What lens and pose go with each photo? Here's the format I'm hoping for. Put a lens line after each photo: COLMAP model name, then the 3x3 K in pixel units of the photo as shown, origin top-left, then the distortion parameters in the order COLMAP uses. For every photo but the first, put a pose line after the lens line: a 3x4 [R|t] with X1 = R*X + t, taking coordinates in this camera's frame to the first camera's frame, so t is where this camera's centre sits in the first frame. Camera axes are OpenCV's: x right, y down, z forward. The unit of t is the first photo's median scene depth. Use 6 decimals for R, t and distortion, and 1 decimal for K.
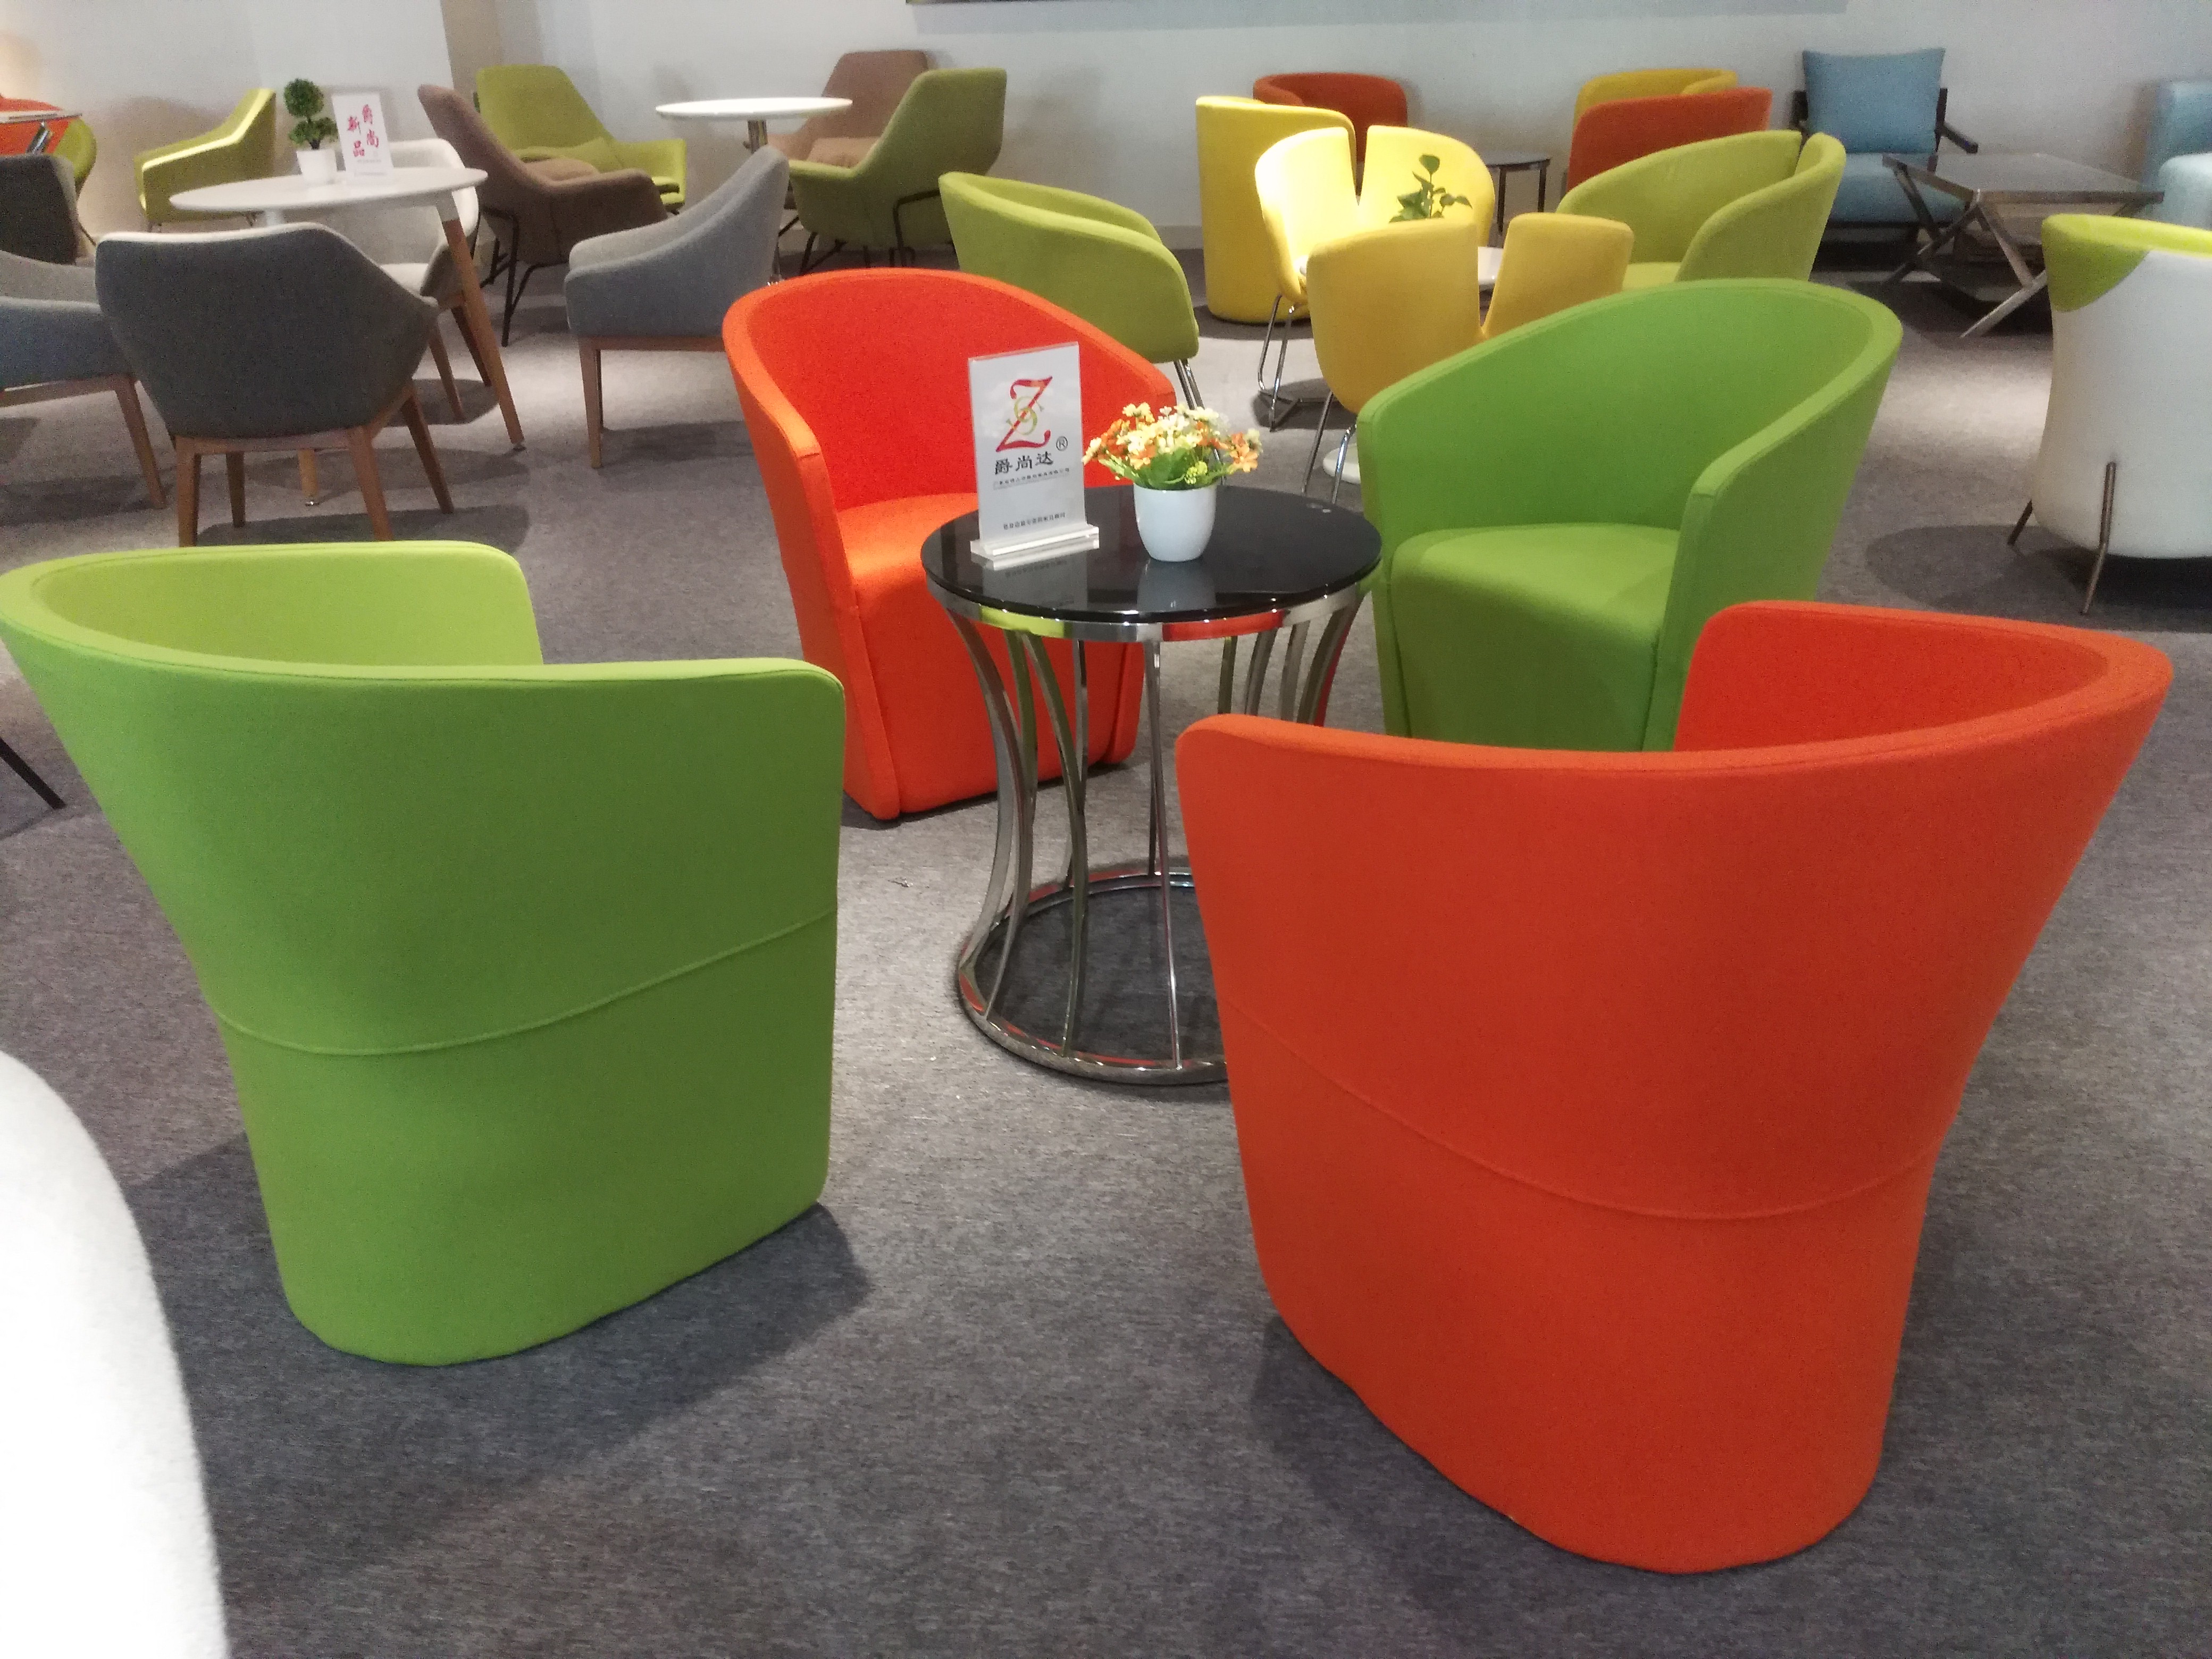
lens RADIAL K [[2003.7, 0, 1106.0], [0, 2003.7, 829.5], [0, 0, 1]] dist [0.048201, 0.121103]
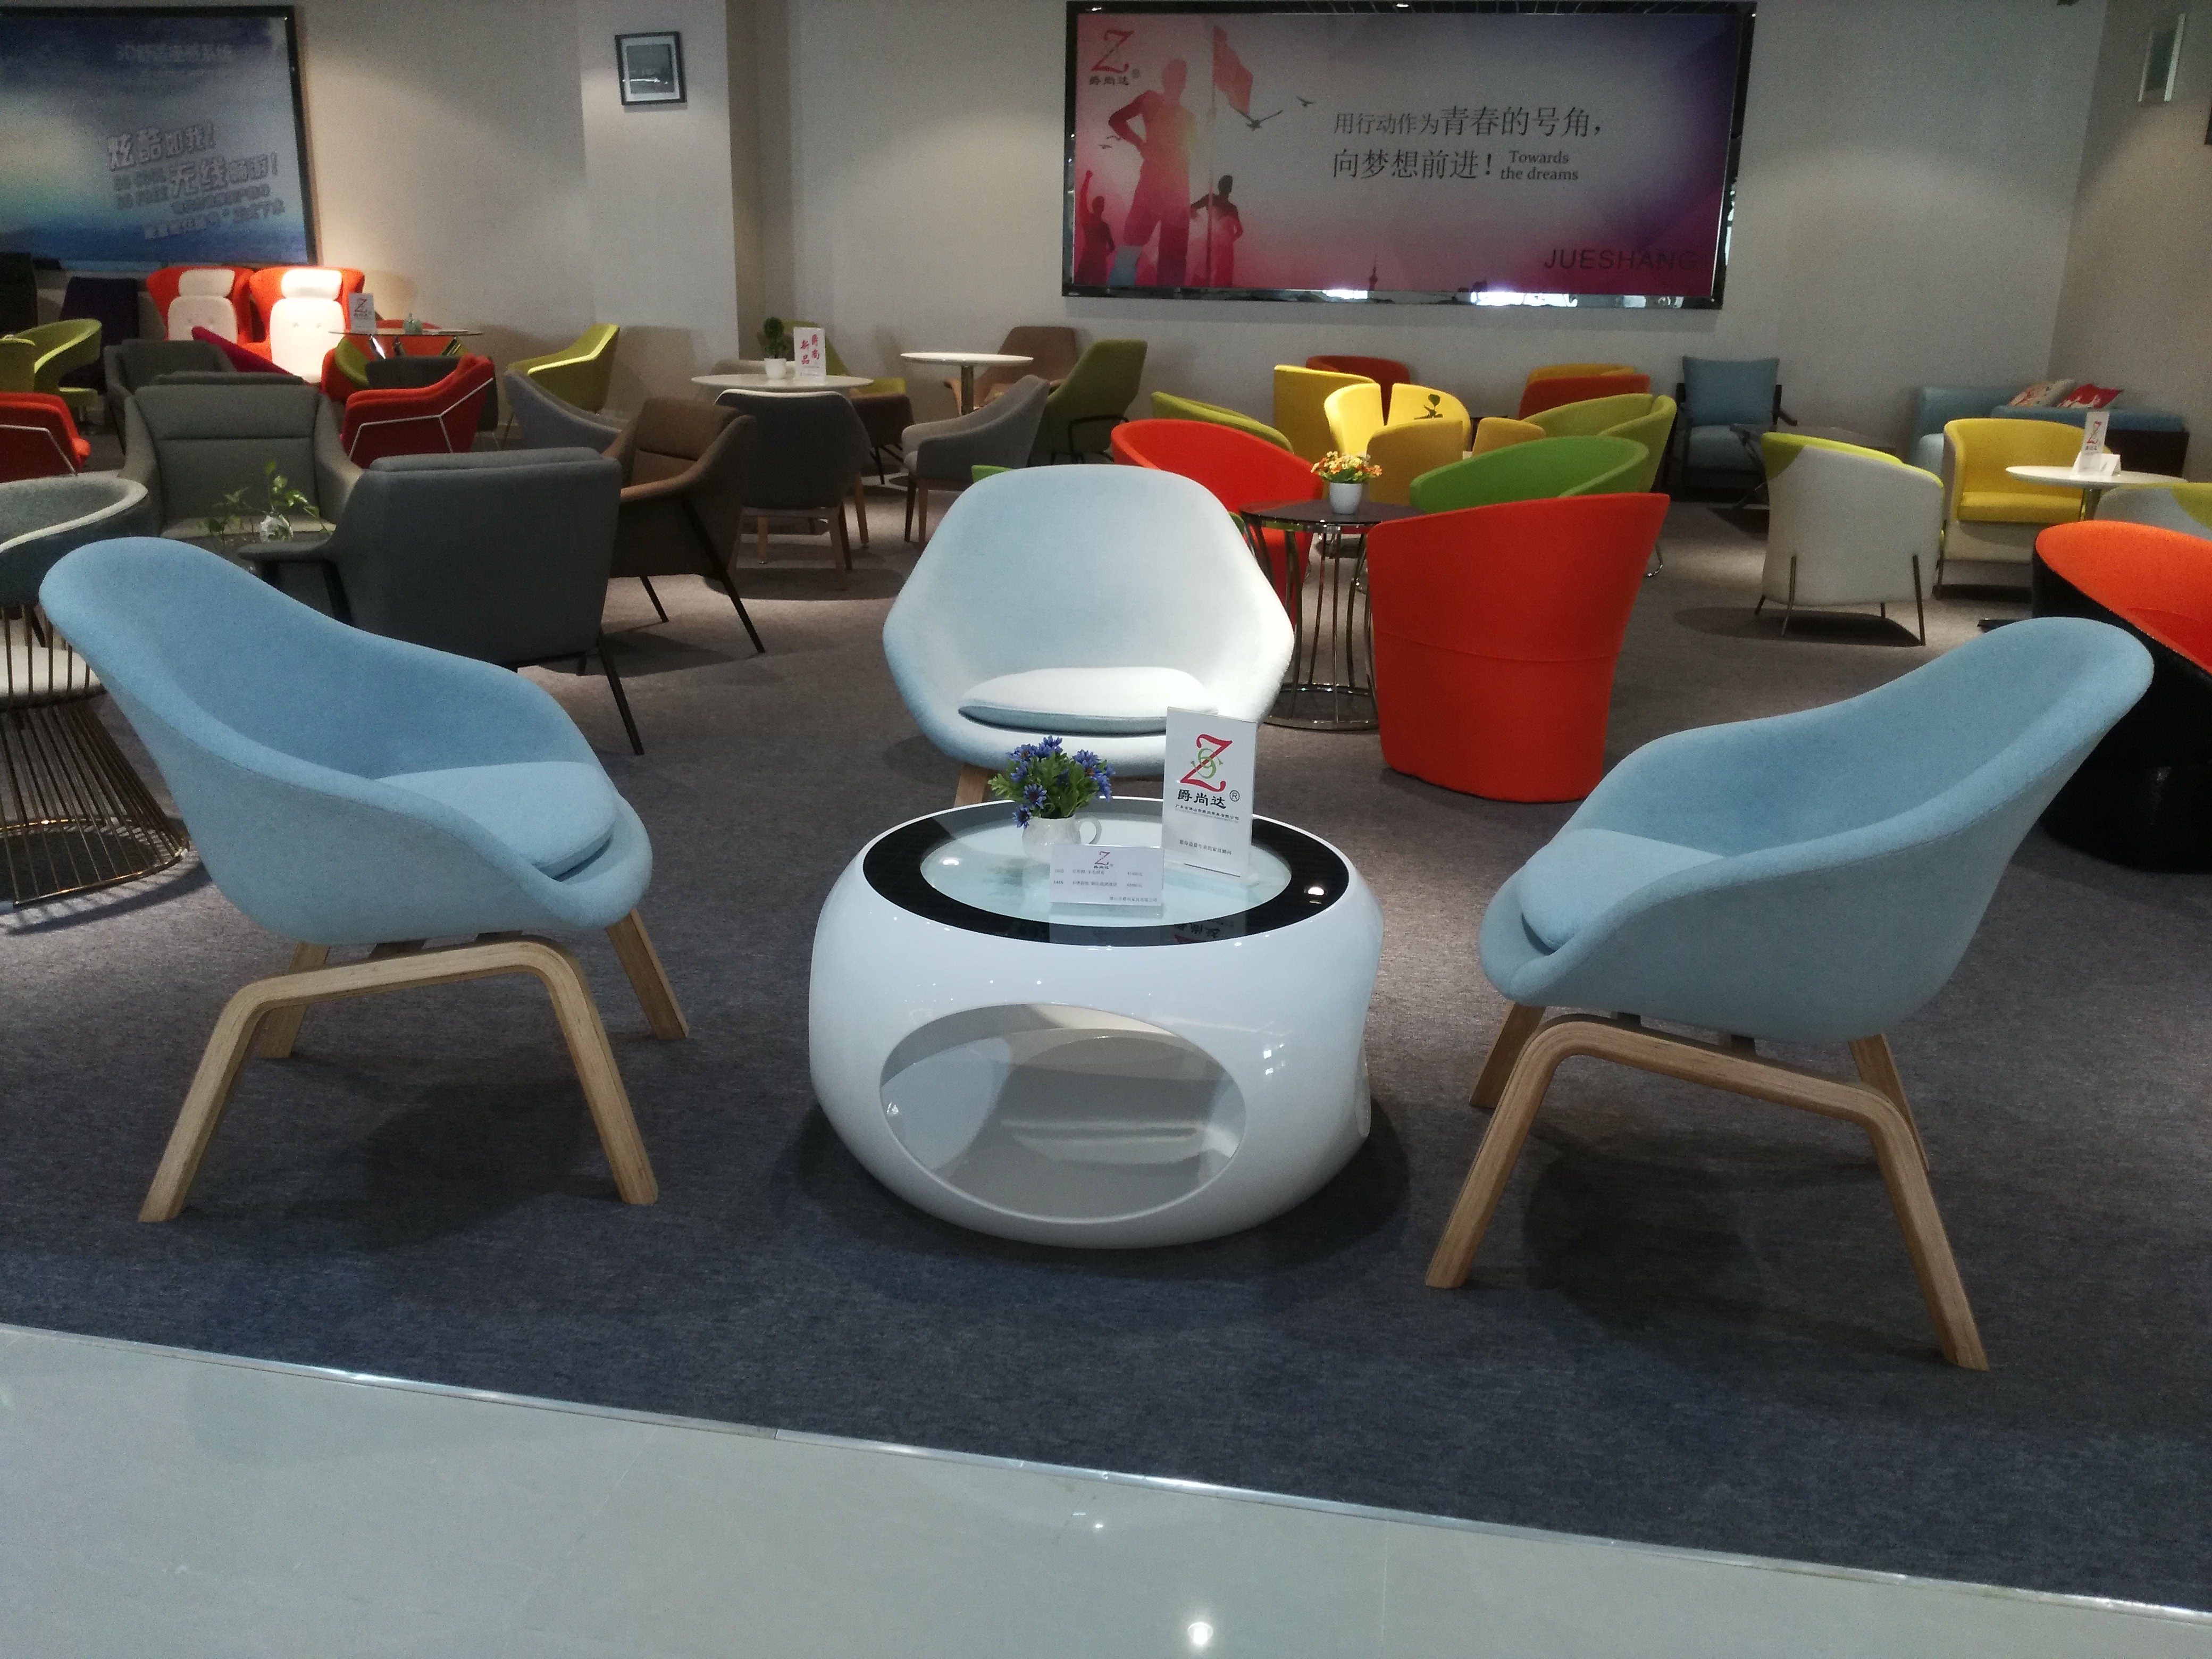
lens RADIAL K [[1812.1, 0, 1106.0], [0, 1812.1, 829.5], [0, 0, 1]] dist [0.288993, -0.000811]
pose [[0.998288, 0.058082, 0.006968, -0.090702], [-0.056942, 0.992104, -0.111742, 0.188682], [-0.013403, 0.111154, 0.993713, -0.440518]]
